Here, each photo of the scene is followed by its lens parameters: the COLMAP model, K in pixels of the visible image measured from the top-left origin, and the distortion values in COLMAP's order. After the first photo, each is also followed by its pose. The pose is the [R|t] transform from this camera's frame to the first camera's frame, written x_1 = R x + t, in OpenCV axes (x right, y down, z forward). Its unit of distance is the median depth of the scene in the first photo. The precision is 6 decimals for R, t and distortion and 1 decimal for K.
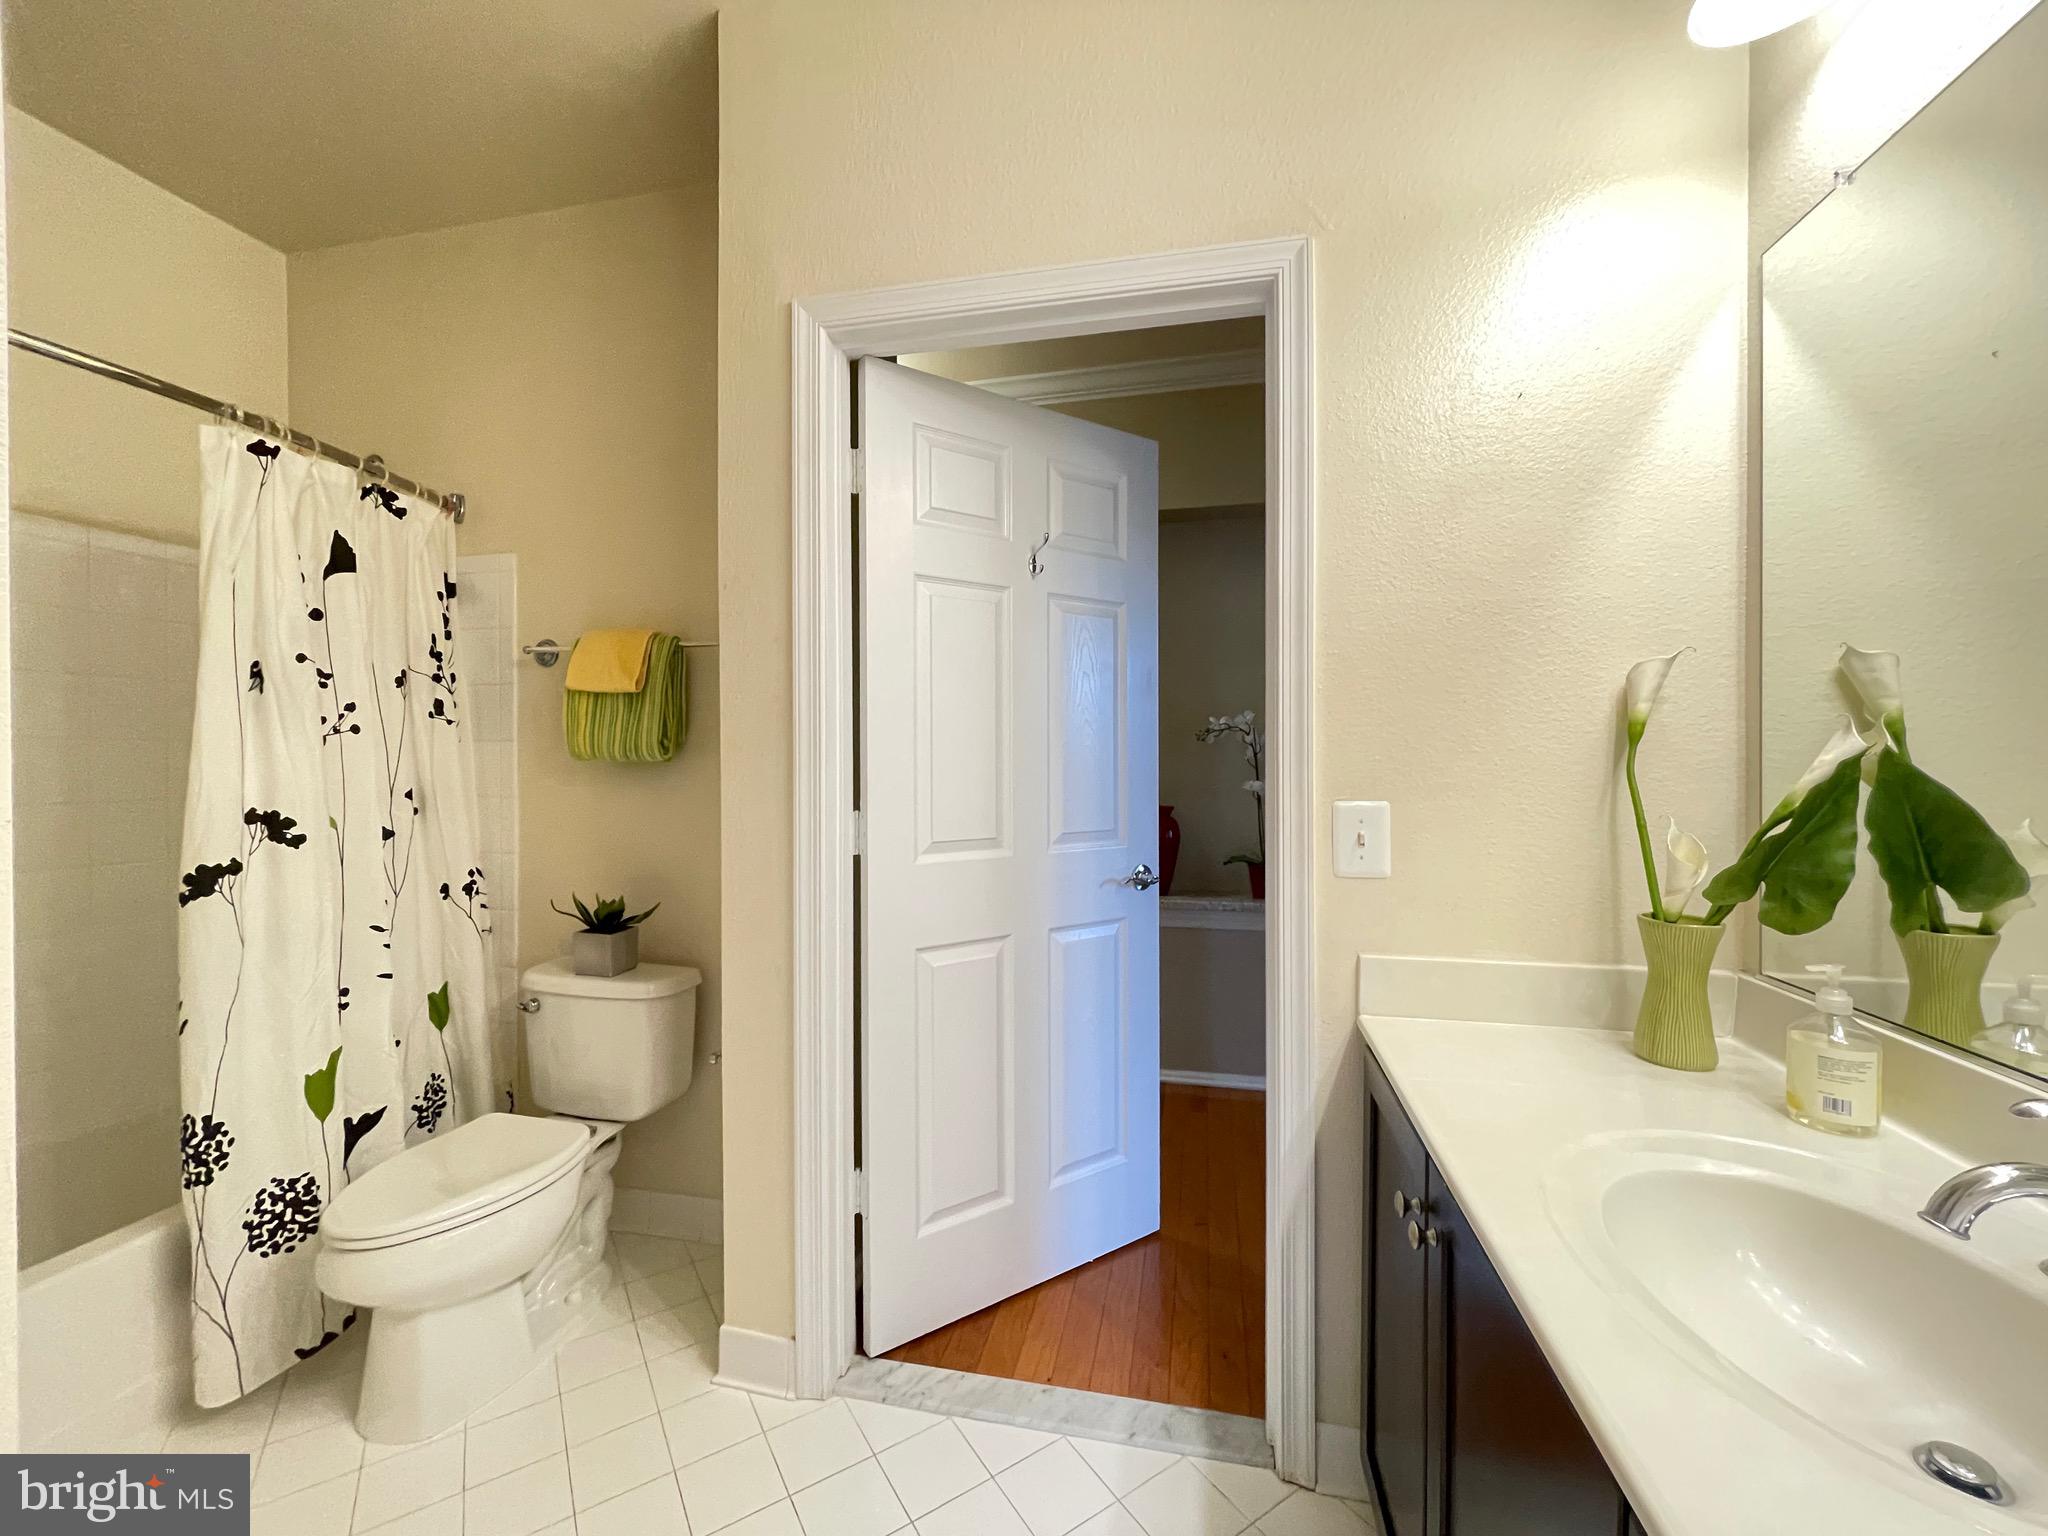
lens RADIAL K [[845.8, 0, 1022.5], [0, 845.8, 768.5], [0, 0, 1]] dist [-0.006442, 0.000214]
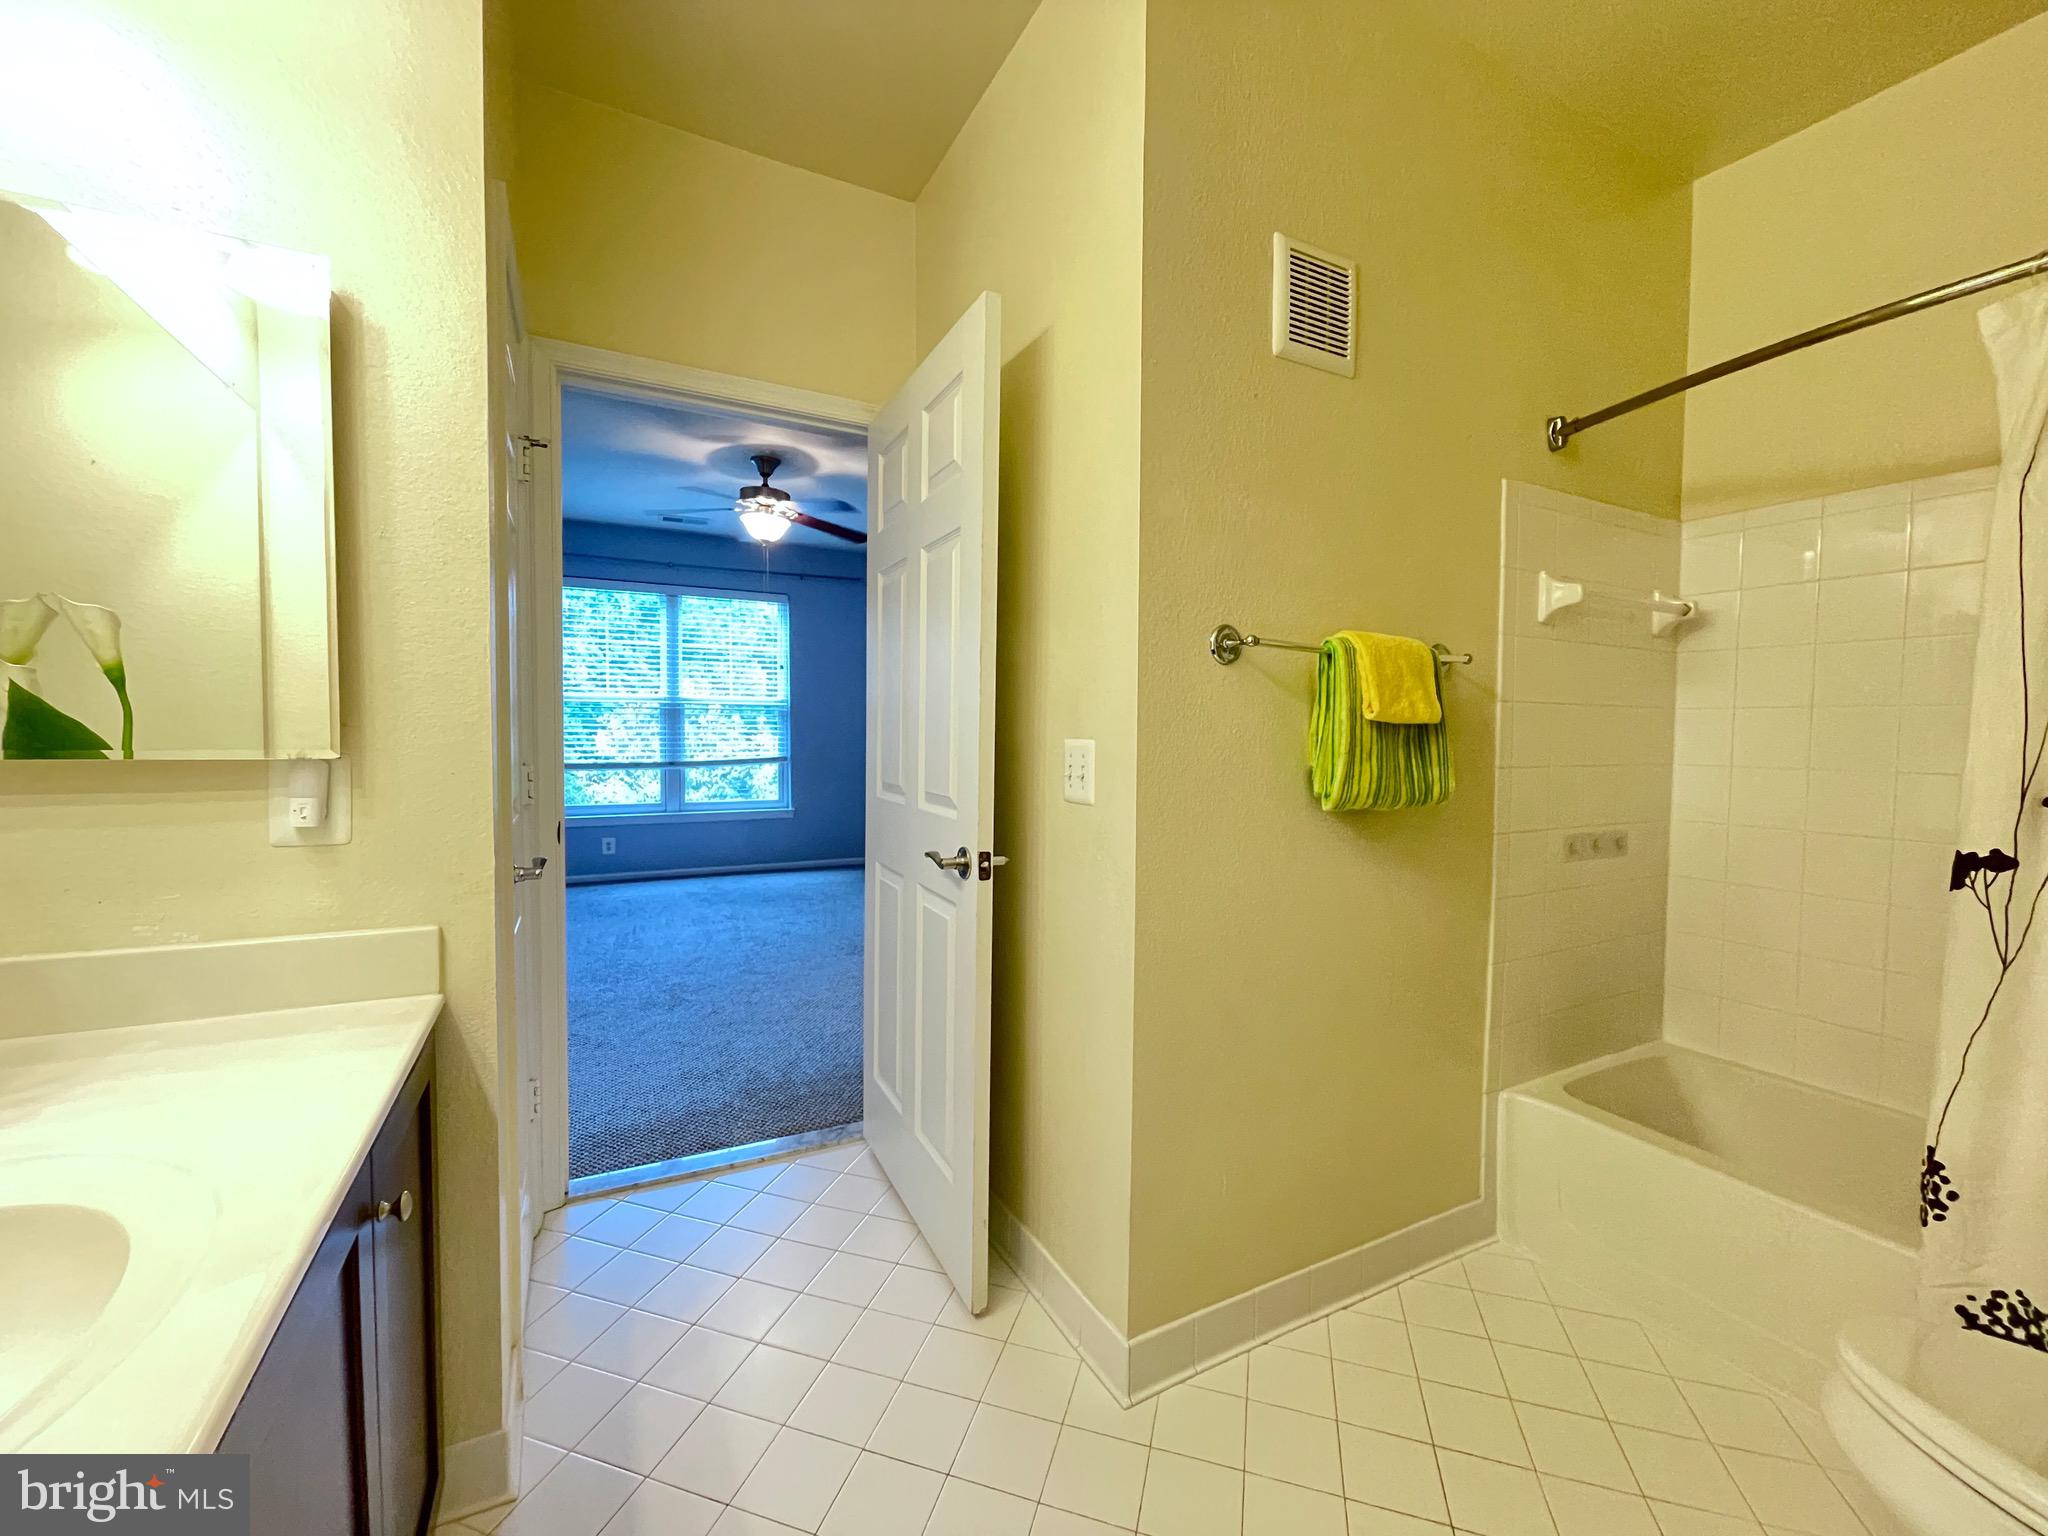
lens RADIAL K [[845.8, 0, 1026.9], [0, 845.8, 762.7], [0, 0, 1]] dist [-0.006442, 0.000214]
pose [[-0.767969, 0.010844, -0.640395, 0.256890], [-0.022538, 0.998780, 0.043940, 0.012081], [0.640090, 0.048178, -0.766788, 1.028656]]
